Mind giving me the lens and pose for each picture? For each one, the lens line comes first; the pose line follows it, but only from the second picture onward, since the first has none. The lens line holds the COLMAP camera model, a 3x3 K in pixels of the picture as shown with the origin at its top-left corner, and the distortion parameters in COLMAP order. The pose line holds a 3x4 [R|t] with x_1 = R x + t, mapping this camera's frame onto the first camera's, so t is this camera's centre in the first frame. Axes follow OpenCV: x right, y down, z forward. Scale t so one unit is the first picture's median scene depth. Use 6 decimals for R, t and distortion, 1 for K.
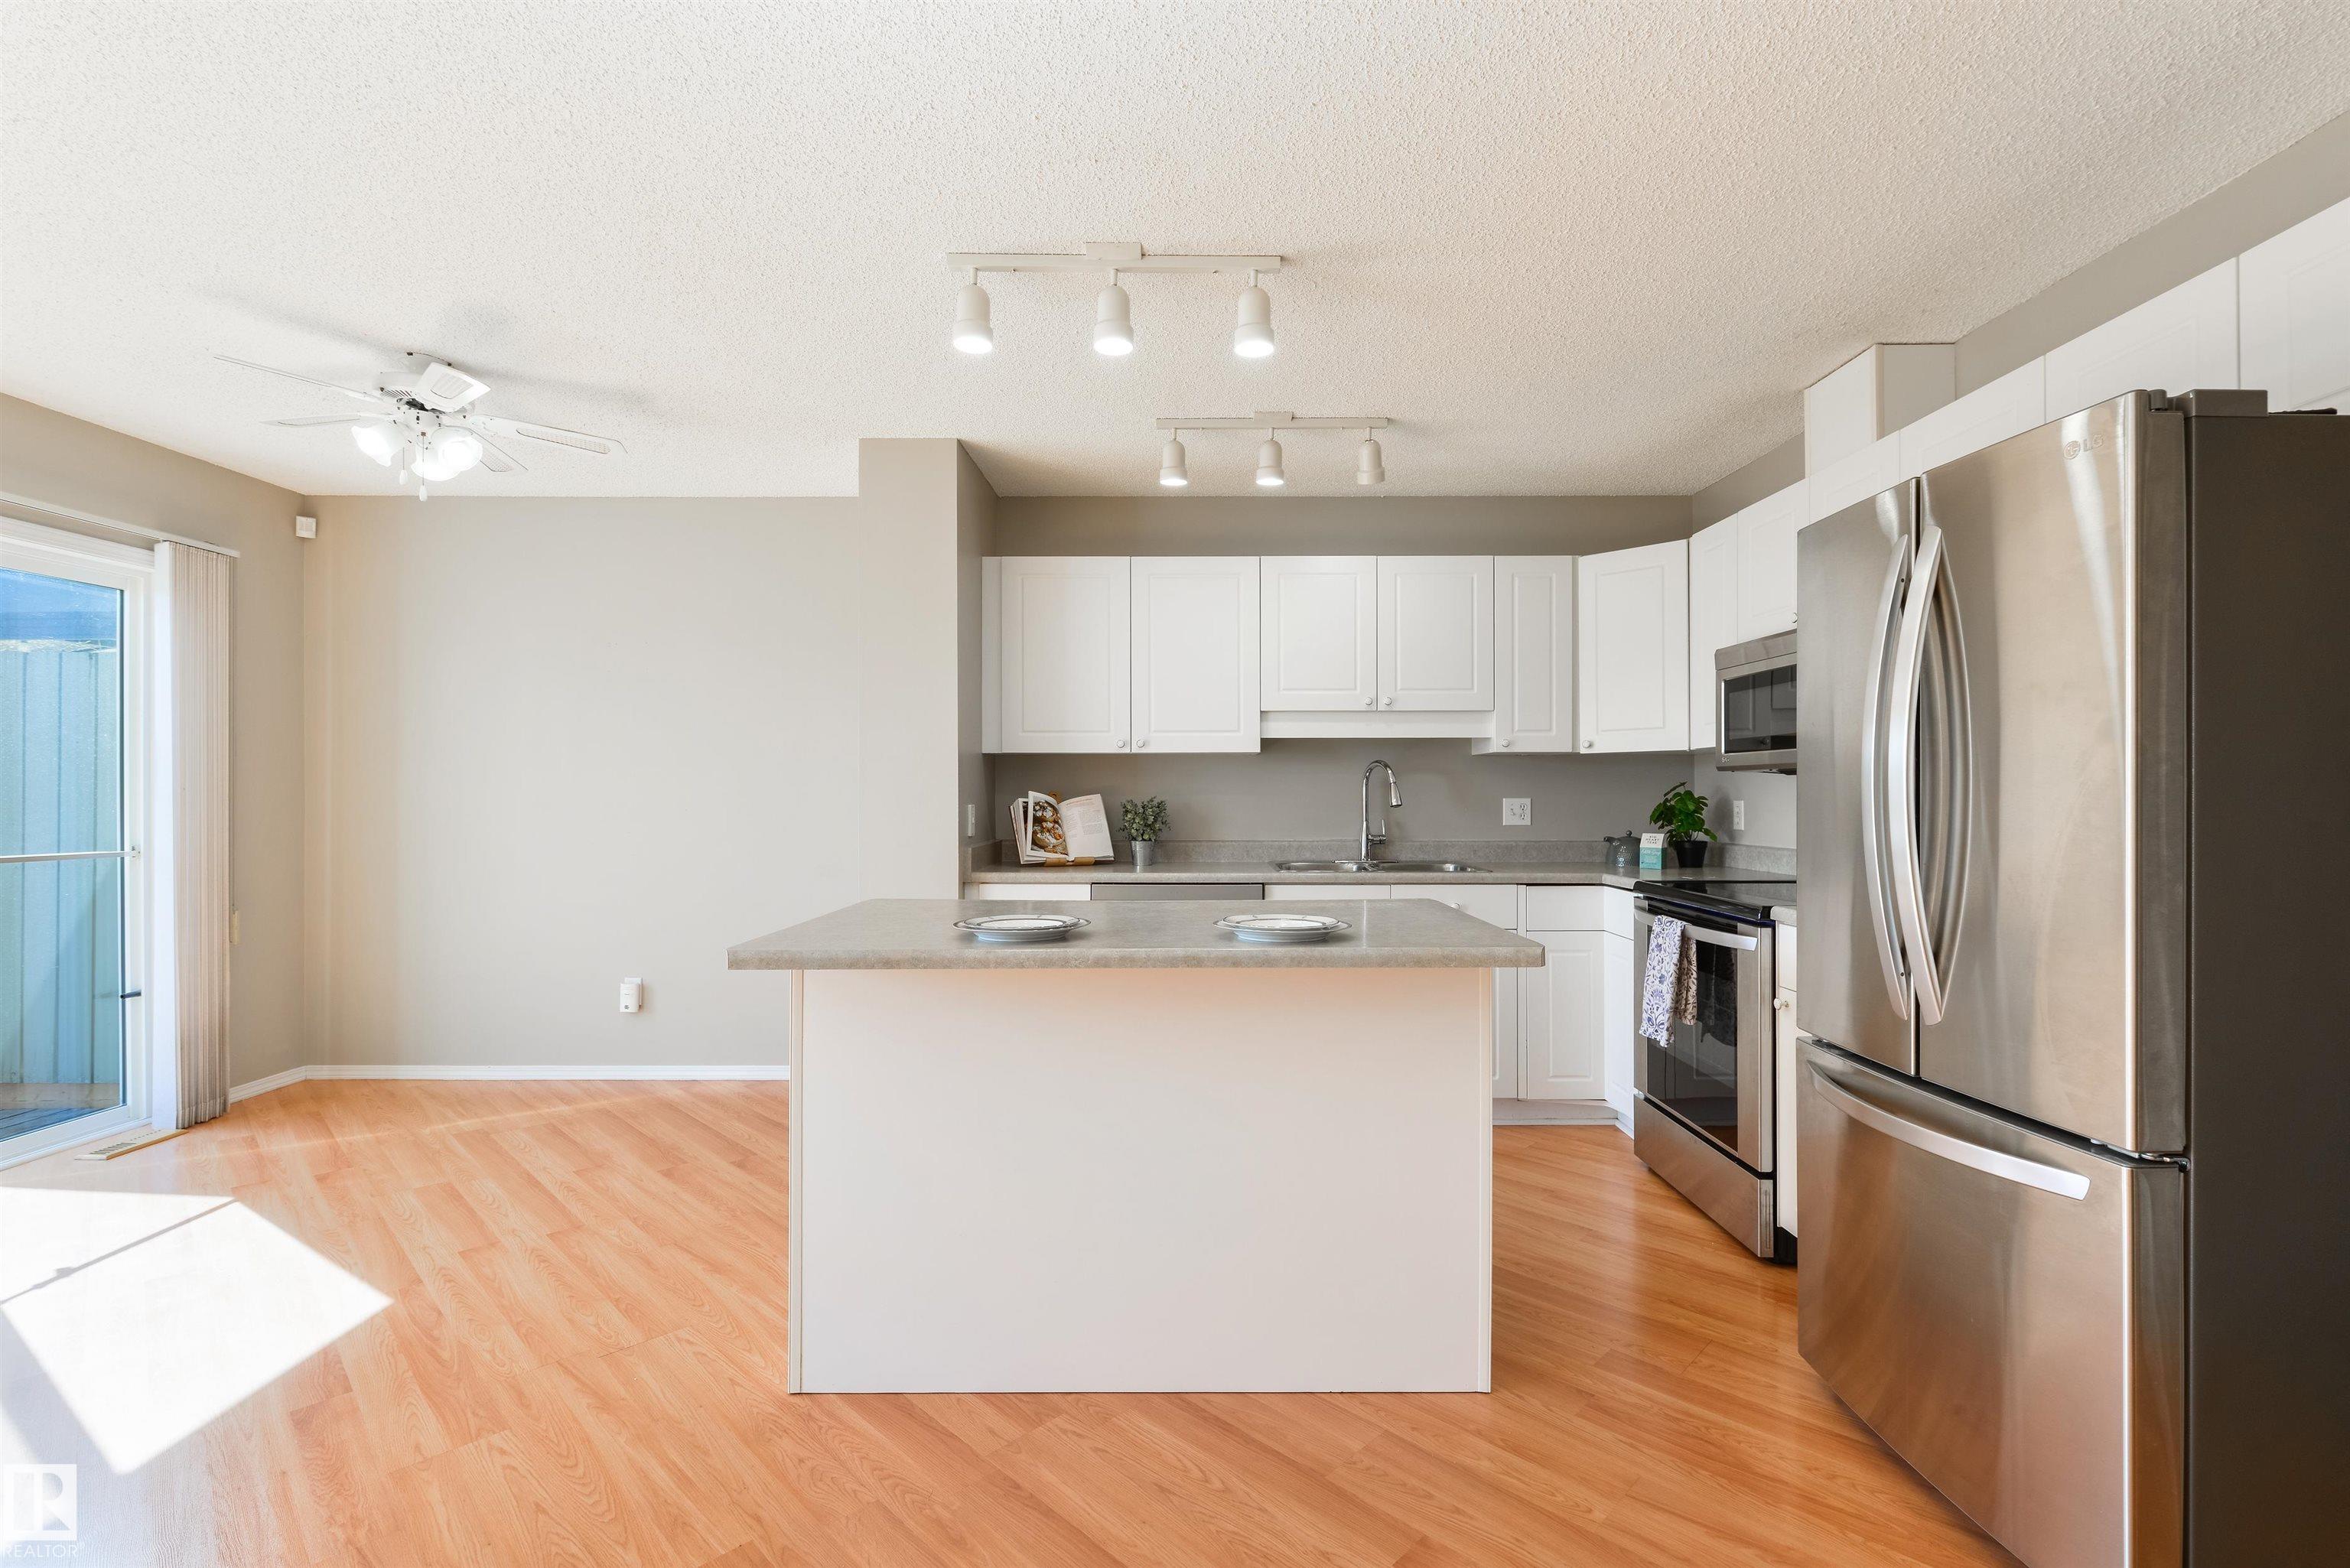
lens RADIAL K [[1027.3, 0, 1191.0], [0, 1027.3, 795.9], [0, 0, 1]] dist [0.007914, -0.003515]
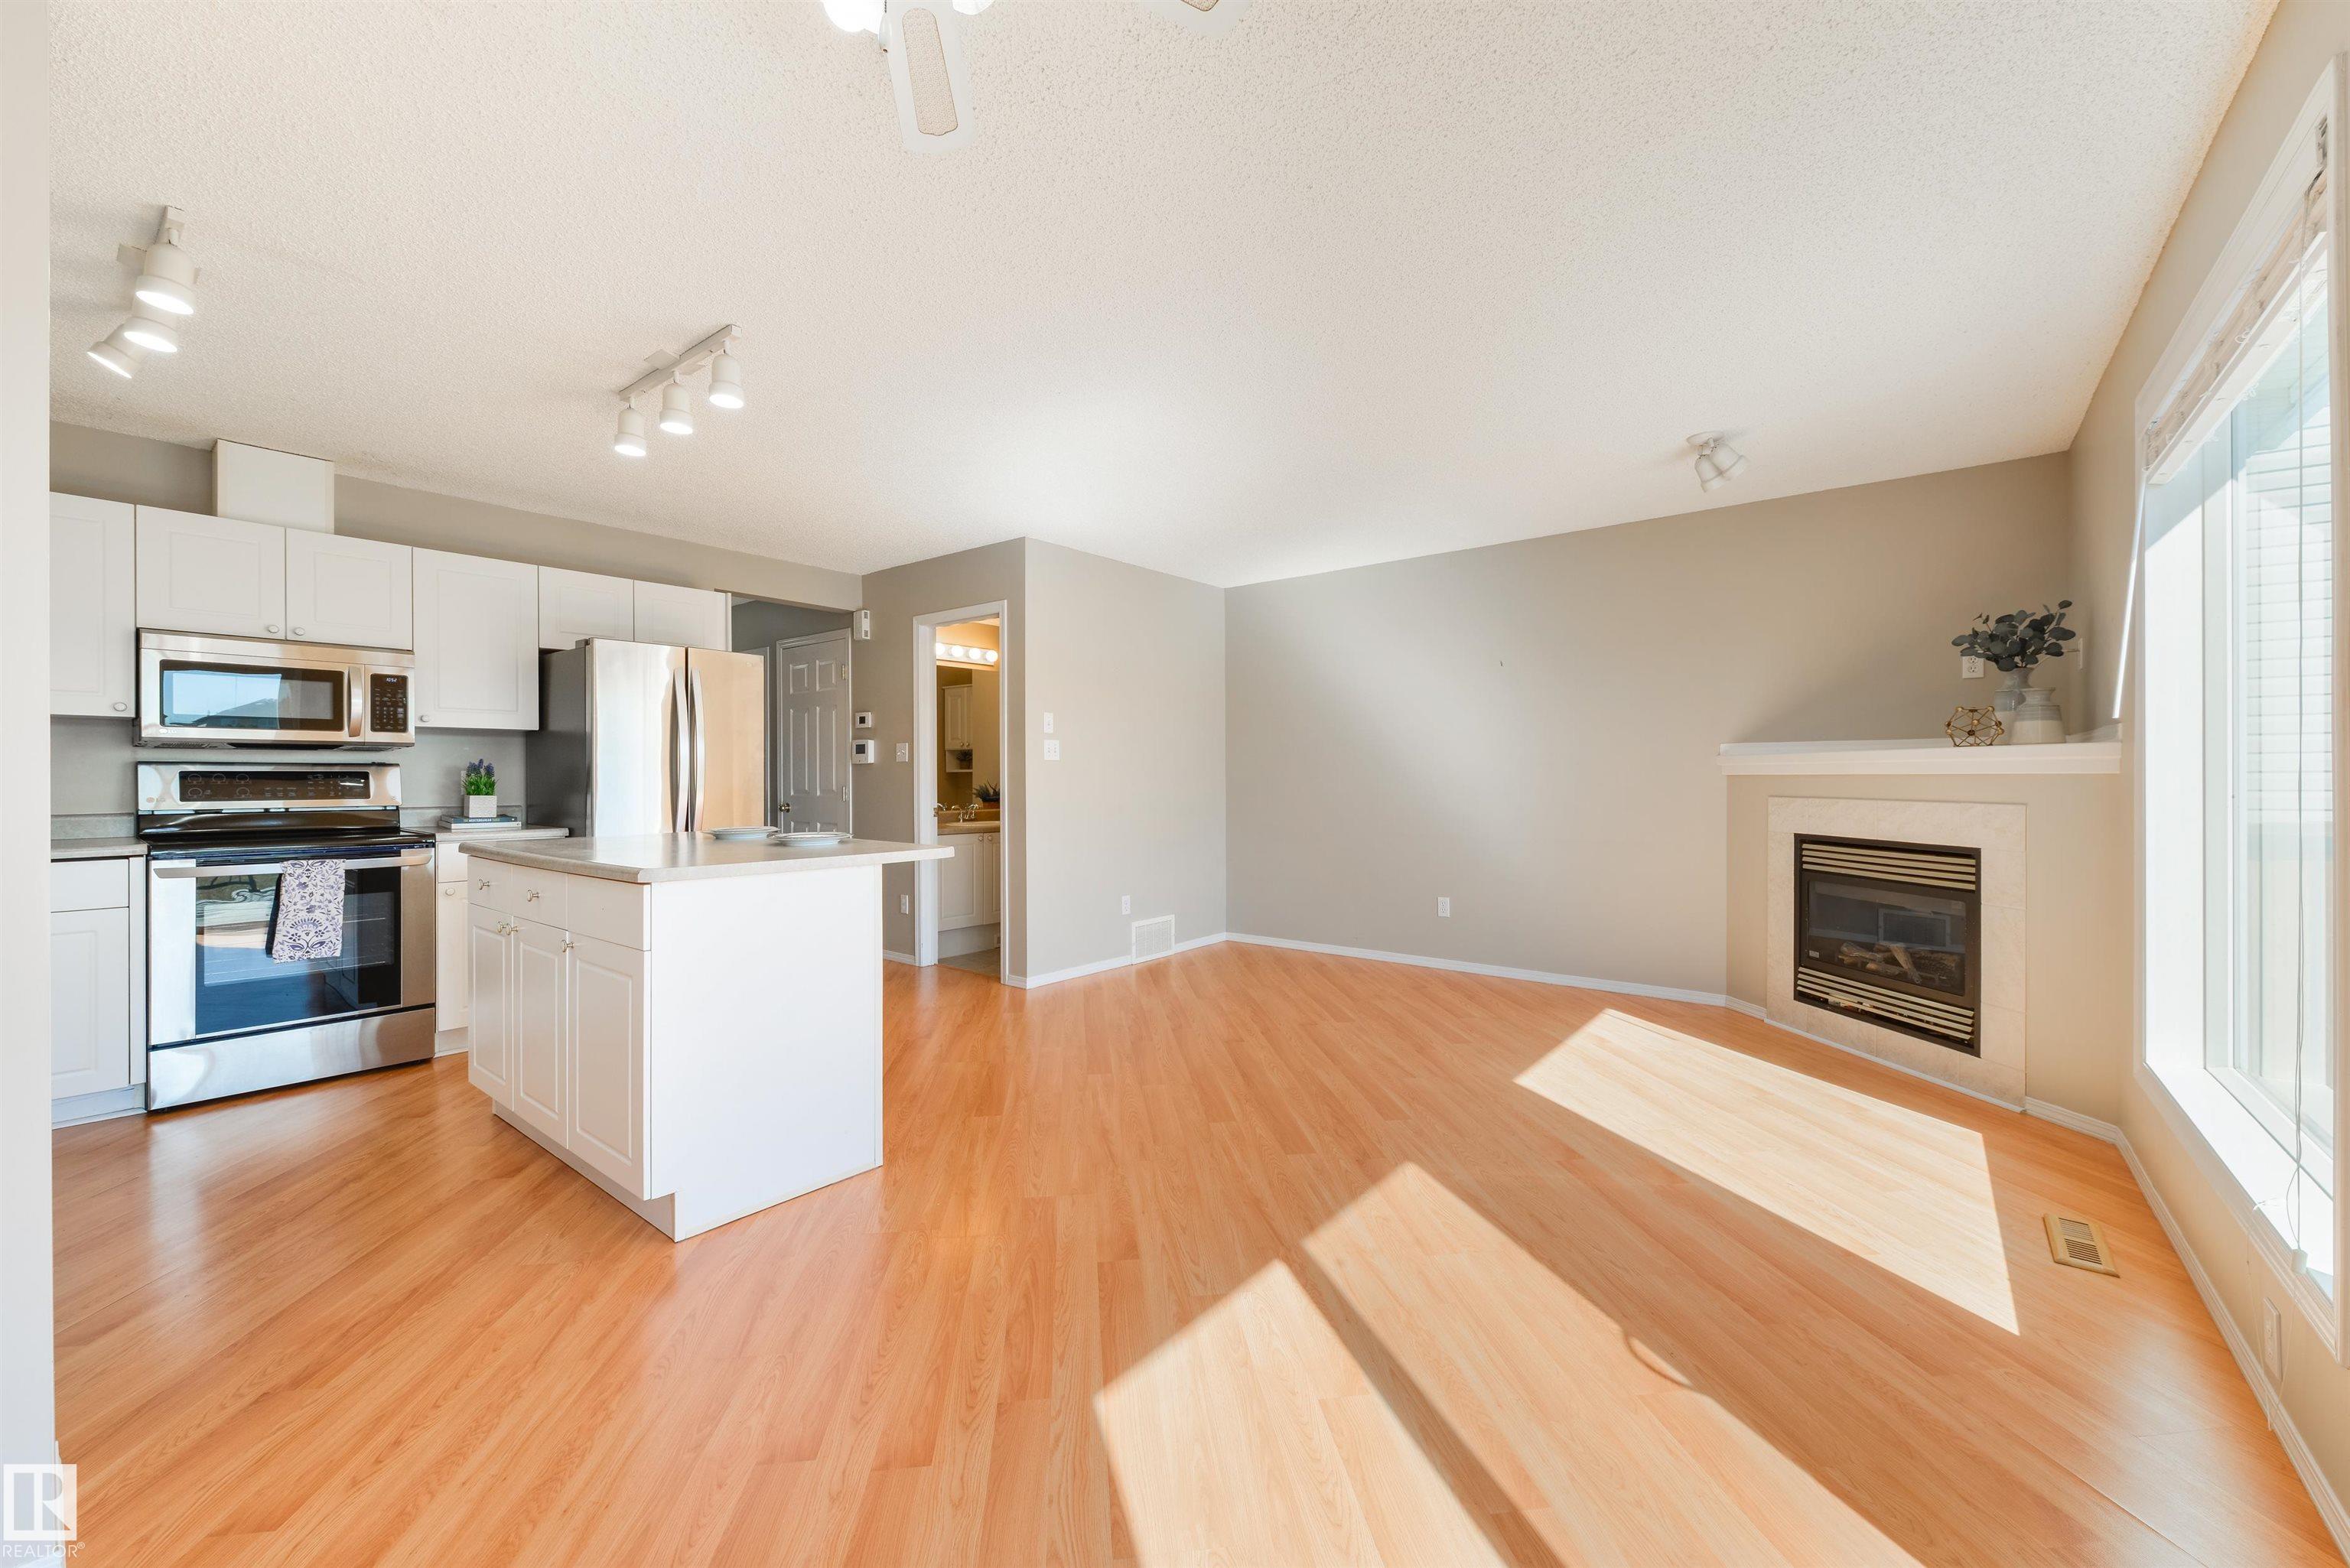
lens RADIAL K [[926.3, 0, 1193.8], [0, 926.3, 779.0], [0, 0, 1]] dist [0.004671, -0.002187]
pose [[-0.783068, 0.000162, 0.621937, -0.843063], [0.003741, 0.999983, 0.004449, 0.014388], [-0.621925, 0.005810, -0.783055, 0.950737]]
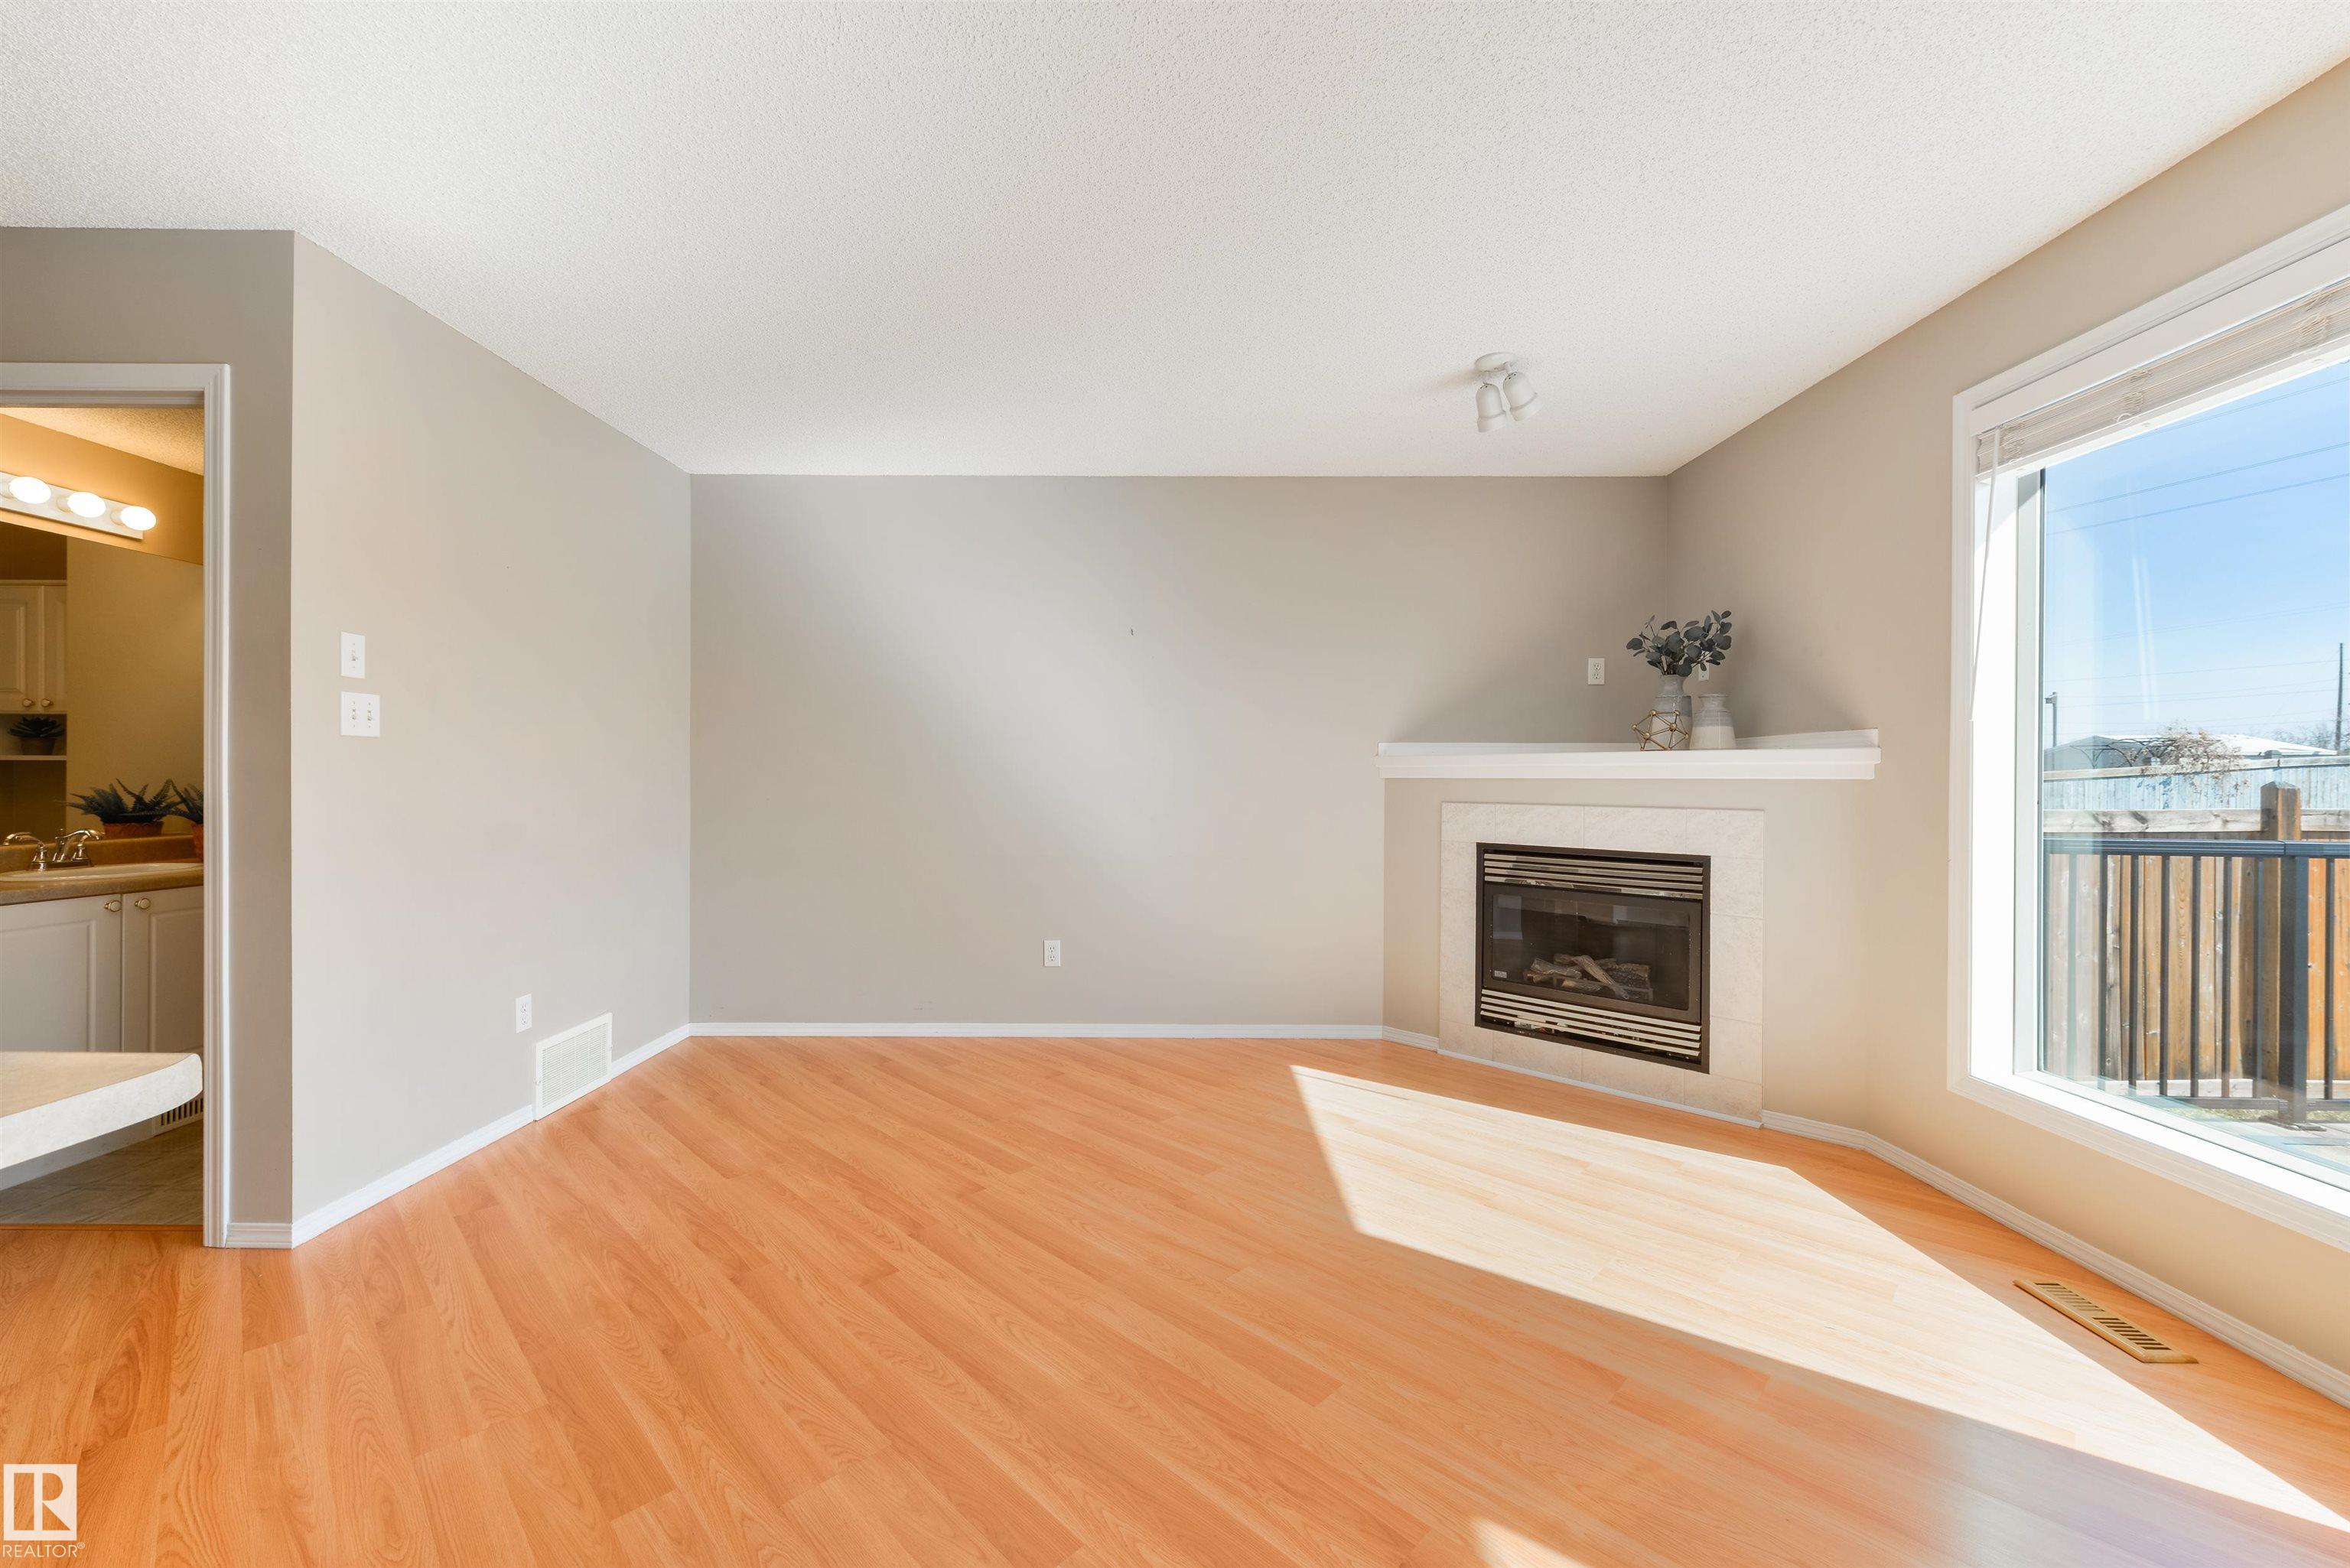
lens RADIAL K [[926.3, 0, 1173.0], [0, 926.3, 783.2], [0, 0, 1]] dist [0.004671, -0.002187]
pose [[-0.999961, -0.005662, 0.006732, -0.409808], [-0.005617, 0.999962, 0.006622, 0.017073], [-0.006769, 0.006584, -0.999955, 0.658988]]
